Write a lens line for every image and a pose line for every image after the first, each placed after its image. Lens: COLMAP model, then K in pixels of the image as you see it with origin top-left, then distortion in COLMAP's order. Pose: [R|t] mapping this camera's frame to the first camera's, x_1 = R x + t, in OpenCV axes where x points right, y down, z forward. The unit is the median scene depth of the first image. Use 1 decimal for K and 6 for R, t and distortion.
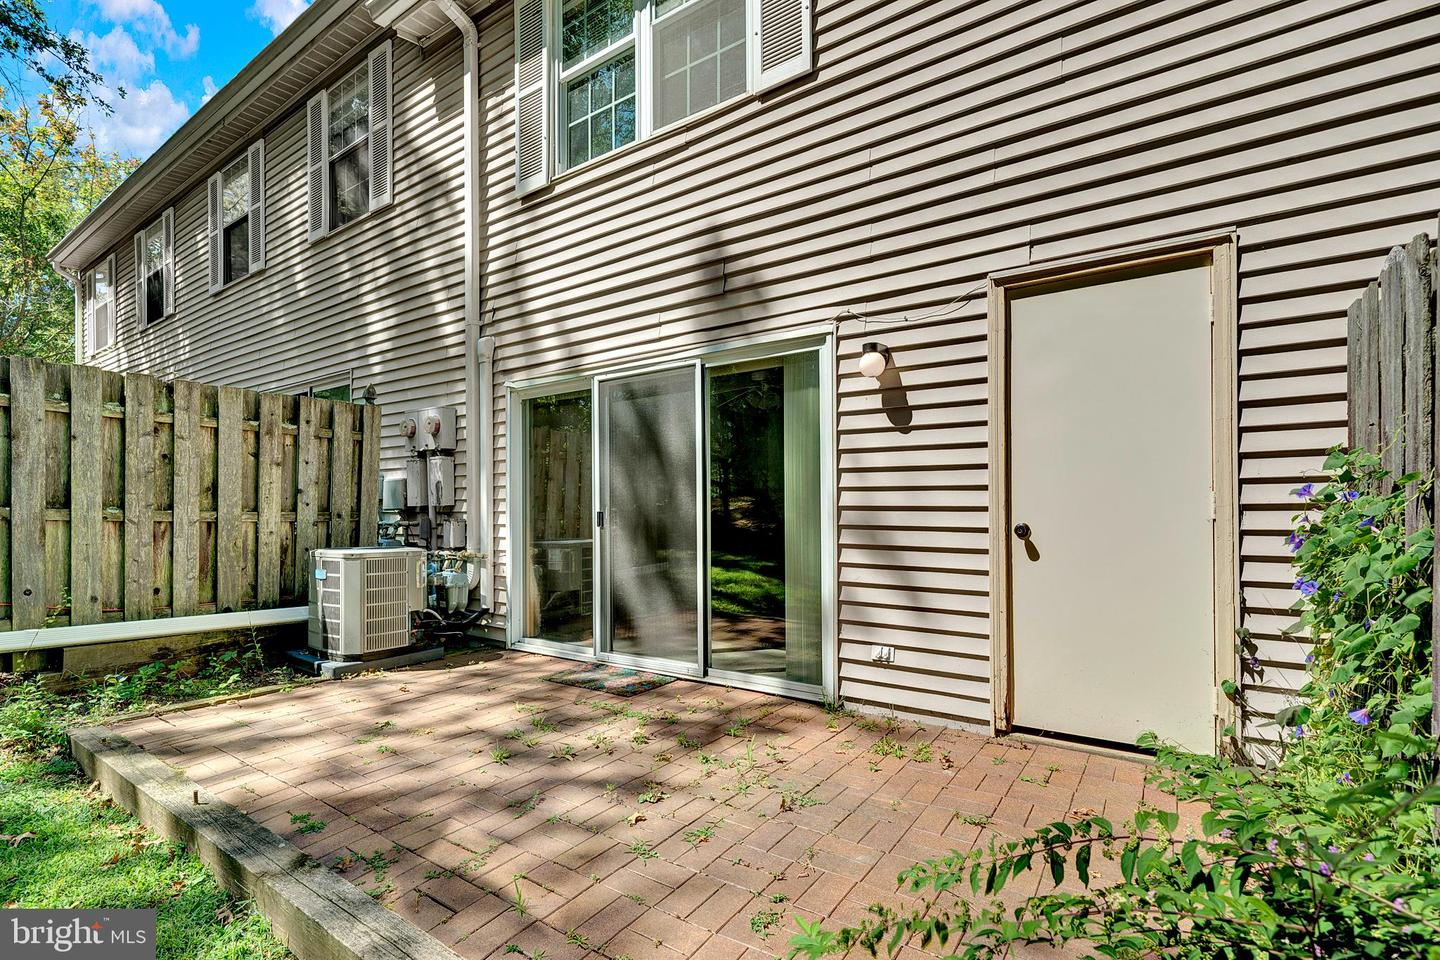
lens RADIAL K [[632.3, 0, 720.9], [0, 632.3, 516.0], [0, 0, 1]] dist [0.000552, 0.000100]
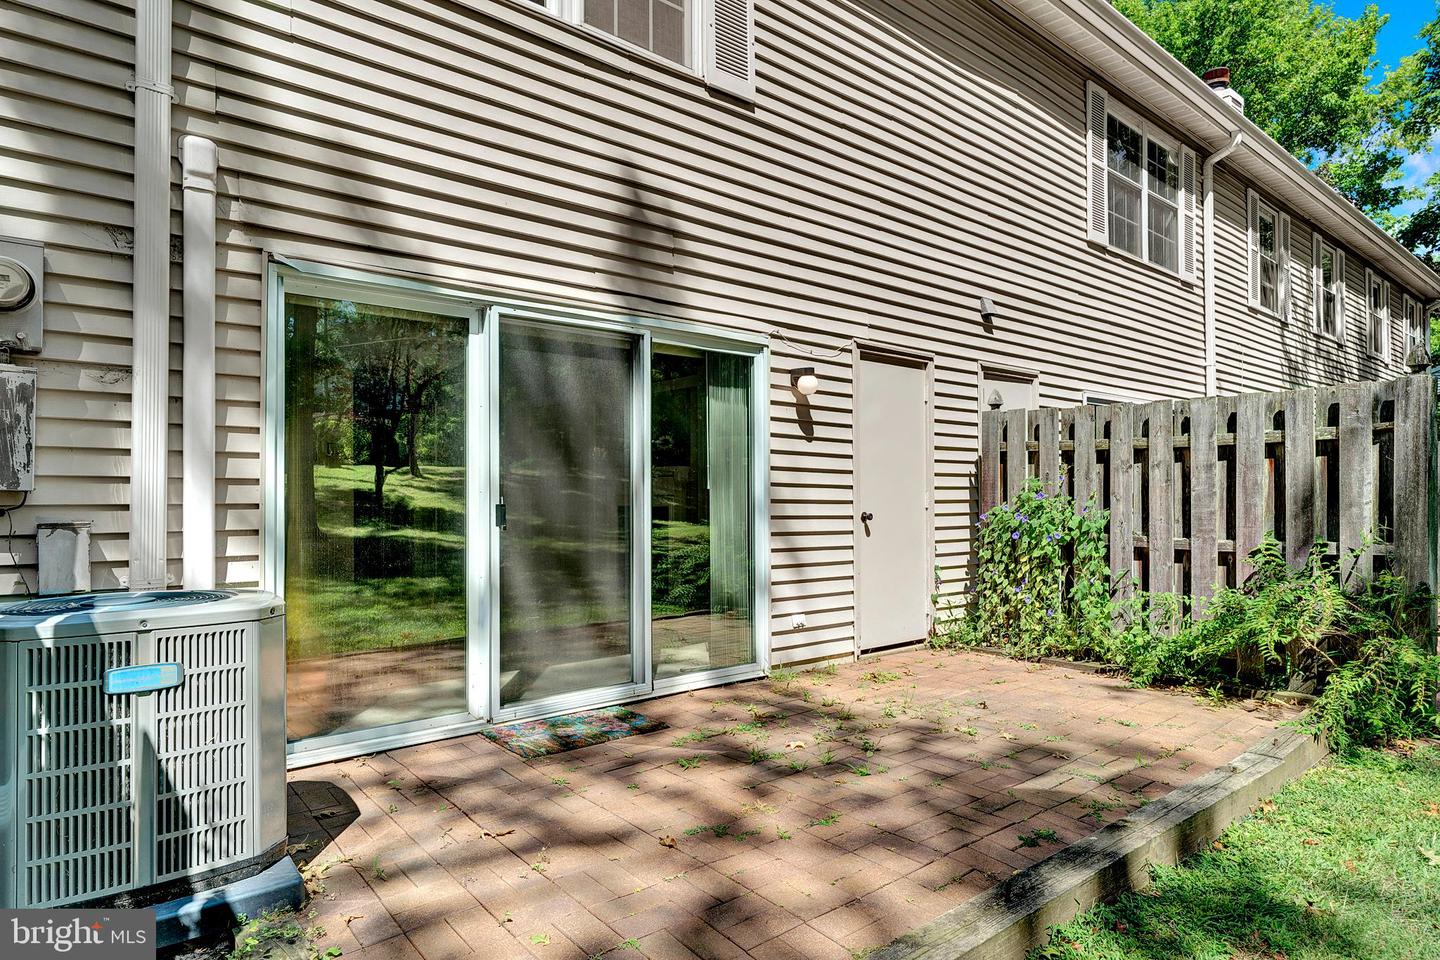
lens RADIAL K [[823.9, 0, 720.0], [0, 823.9, 480.0], [0, 0, 1]] dist [-0.002940, -0.000022]
pose [[0.283702, 0.018012, 0.958743, -1.325718], [-0.003028, 0.999835, -0.017888, -0.024709], [-0.958908, 0.002171, 0.283710, 0.699977]]
